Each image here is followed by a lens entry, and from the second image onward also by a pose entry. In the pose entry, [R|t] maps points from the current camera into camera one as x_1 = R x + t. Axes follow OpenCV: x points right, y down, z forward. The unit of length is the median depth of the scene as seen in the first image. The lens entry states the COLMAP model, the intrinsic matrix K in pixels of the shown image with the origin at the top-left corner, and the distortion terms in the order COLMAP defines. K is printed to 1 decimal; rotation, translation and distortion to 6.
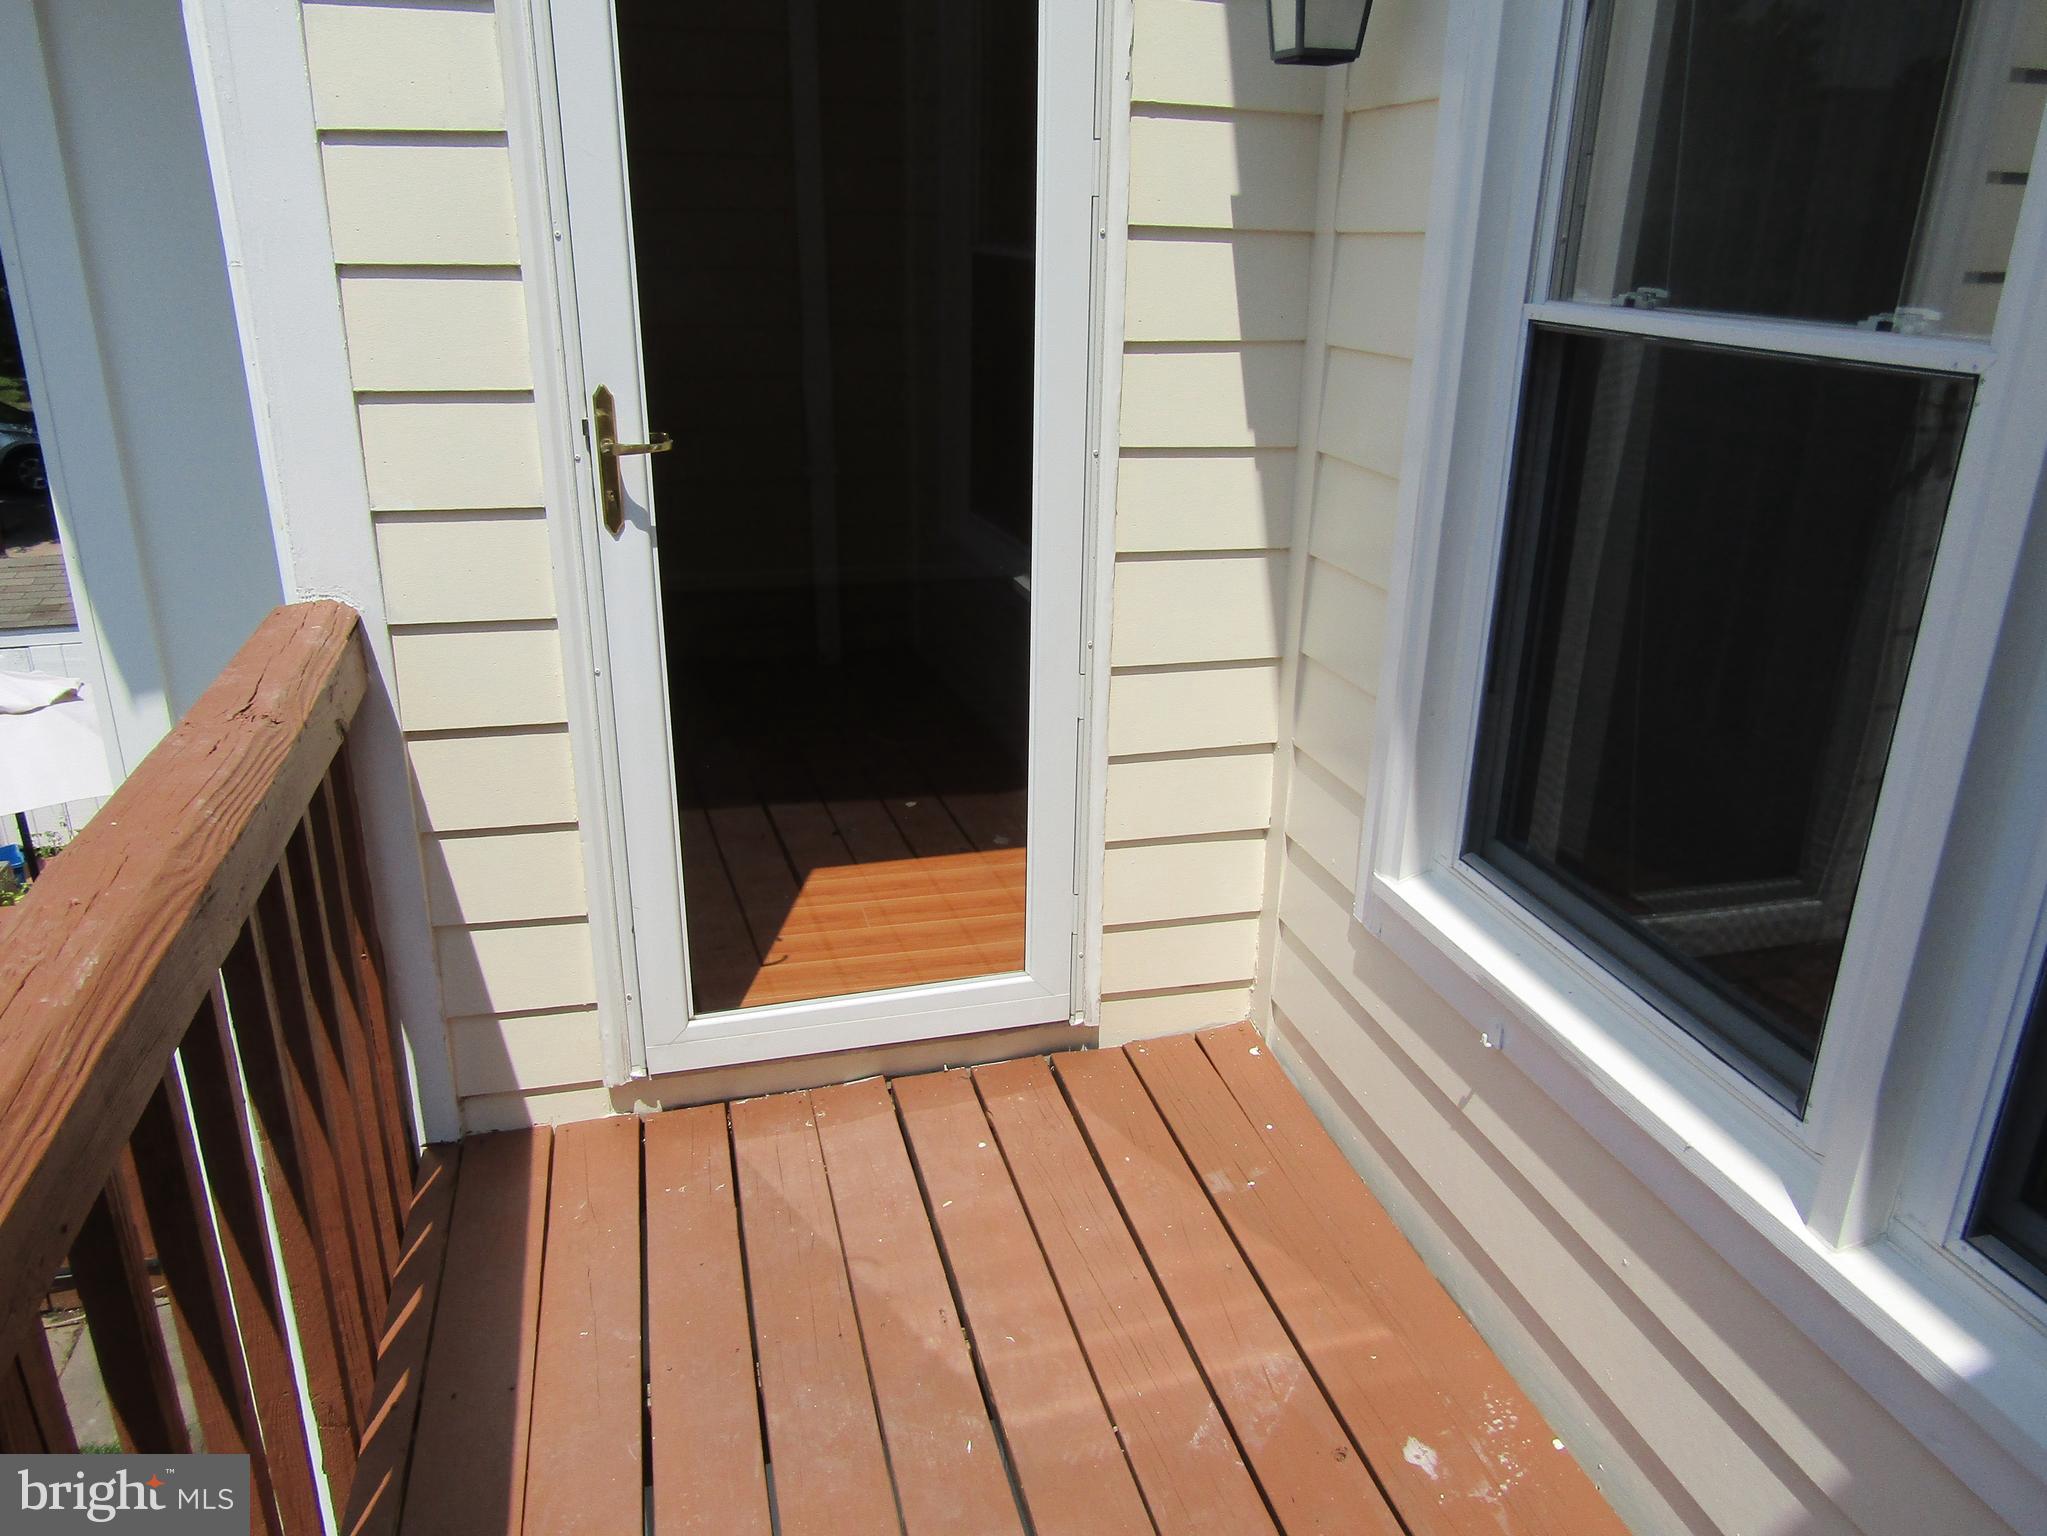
lens RADIAL K [[1456.9, 0, 1033.9], [0, 1456.9, 766.5], [0, 0, 1]] dist [-0.008698, 0.006659]
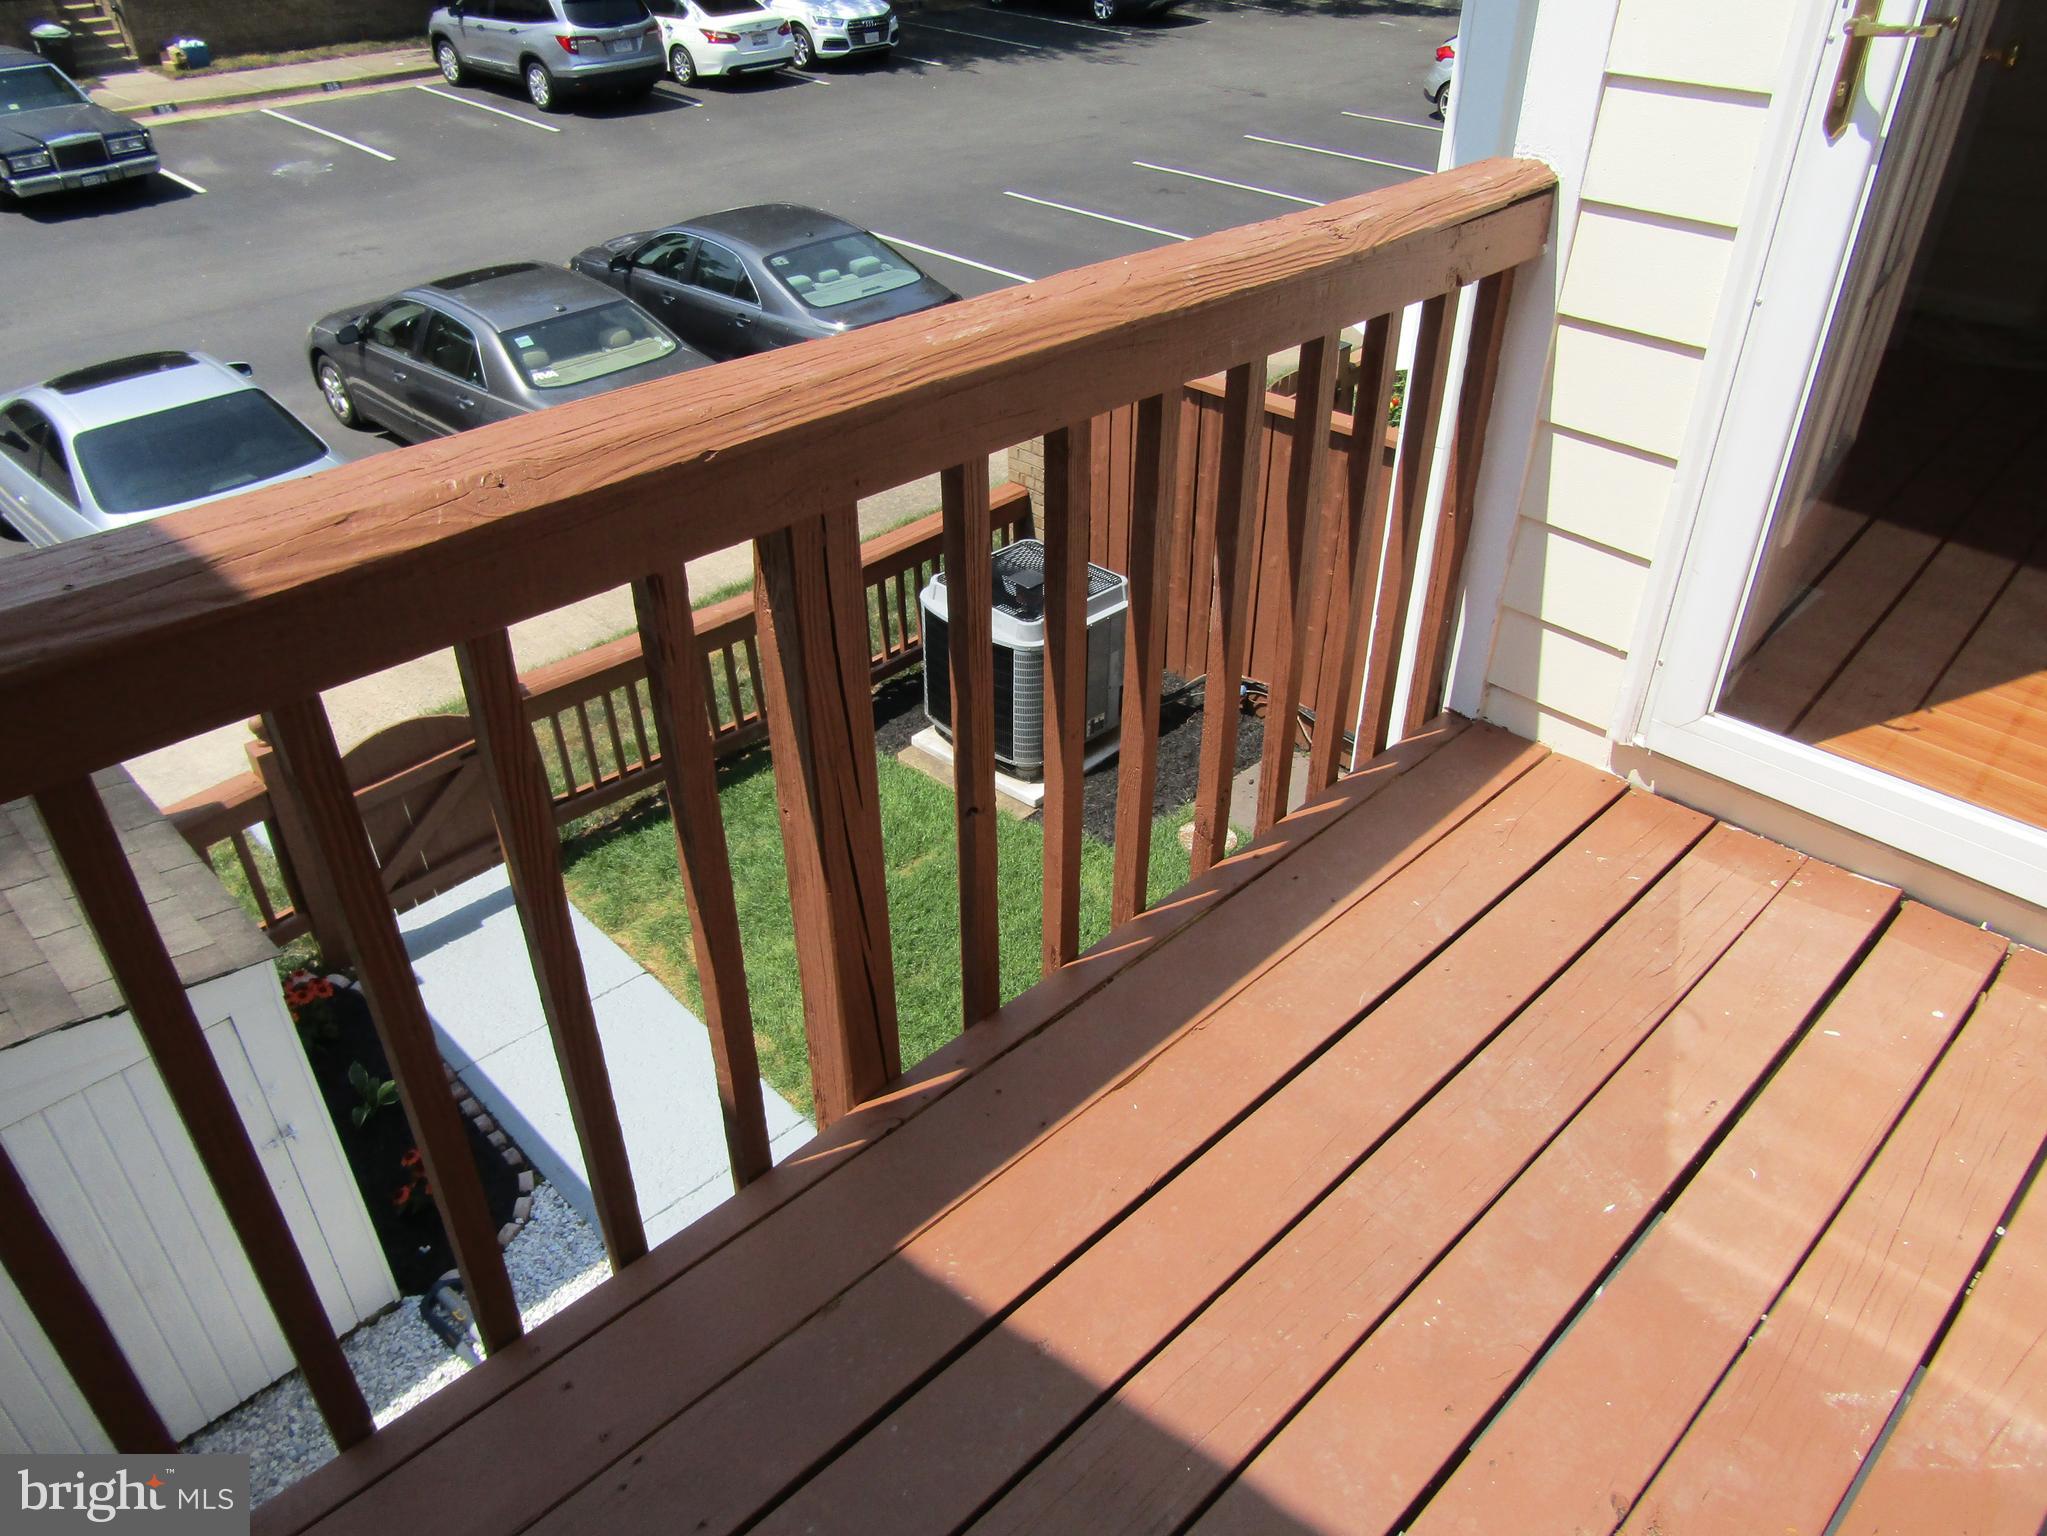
lens RADIAL K [[1456.9, 0, 1018.0], [0, 1456.9, 771.7], [0, 0, 1]] dist [-0.008698, 0.006659]
pose [[0.490514, 0.473057, -0.731856, 0.260874], [-0.295176, 0.880378, 0.371222, -0.007615], [0.819919, 0.033937, 0.571472, 0.126409]]
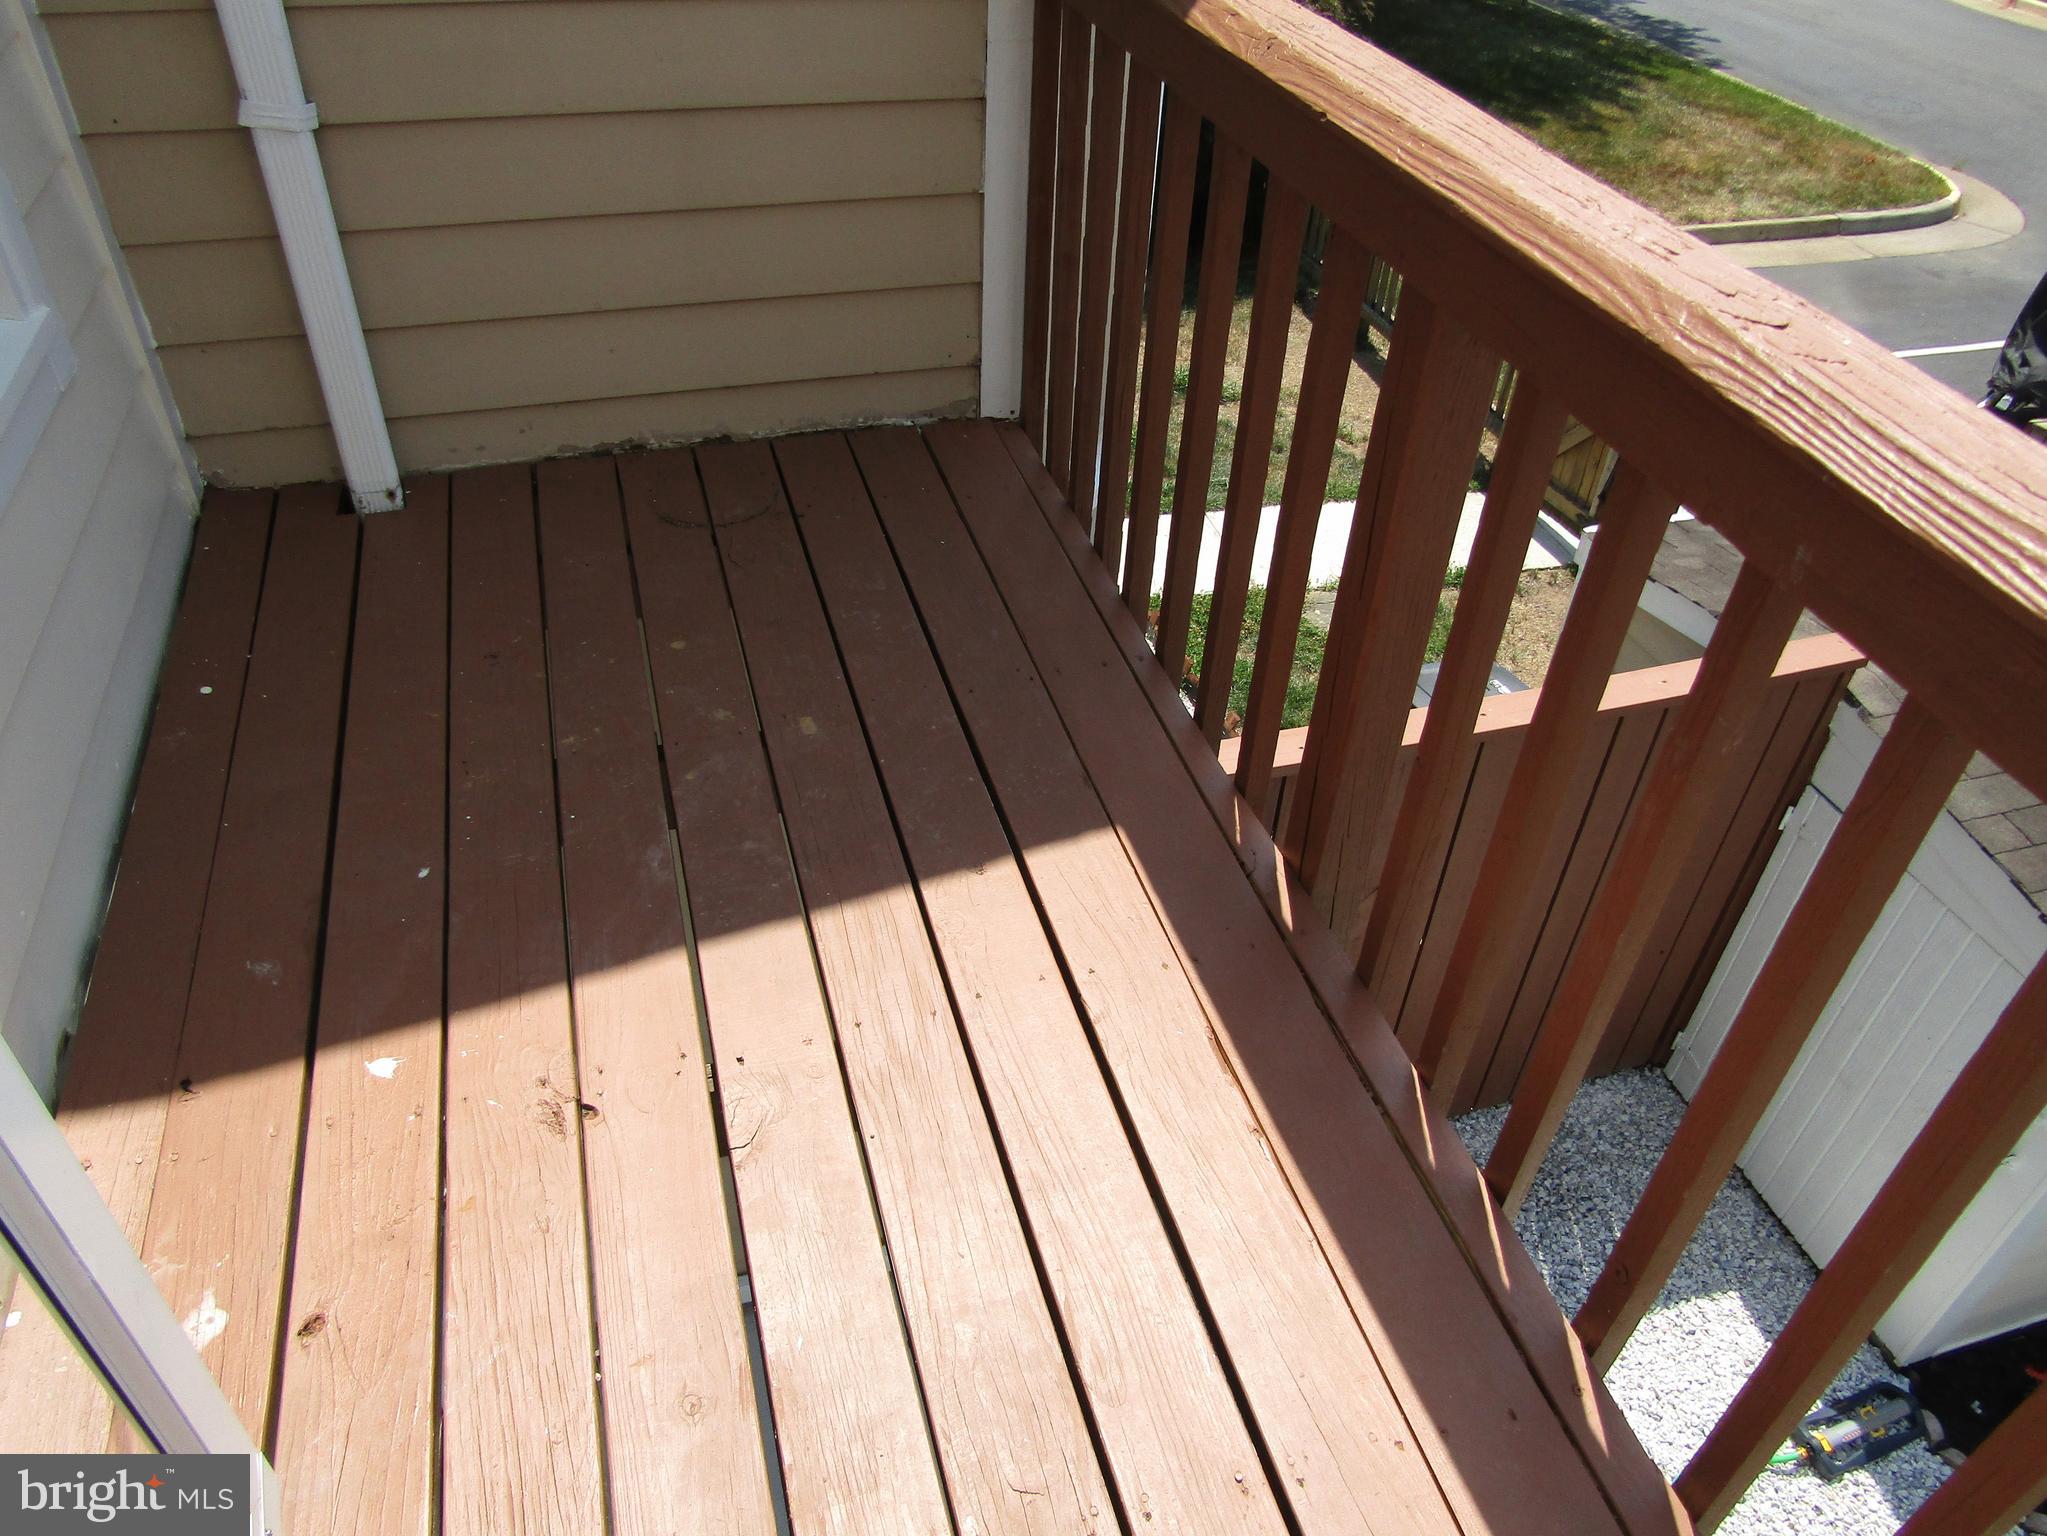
lens RADIAL K [[1456.9, 0, 1016.0], [0, 1456.9, 770.1], [0, 0, 1]] dist [-0.008698, 0.006659]
pose [[-0.998402, -0.028641, -0.048717, -0.089162], [-0.056507, 0.493999, 0.867624, -0.289453], [-0.000783, 0.868991, -0.494828, 0.916996]]
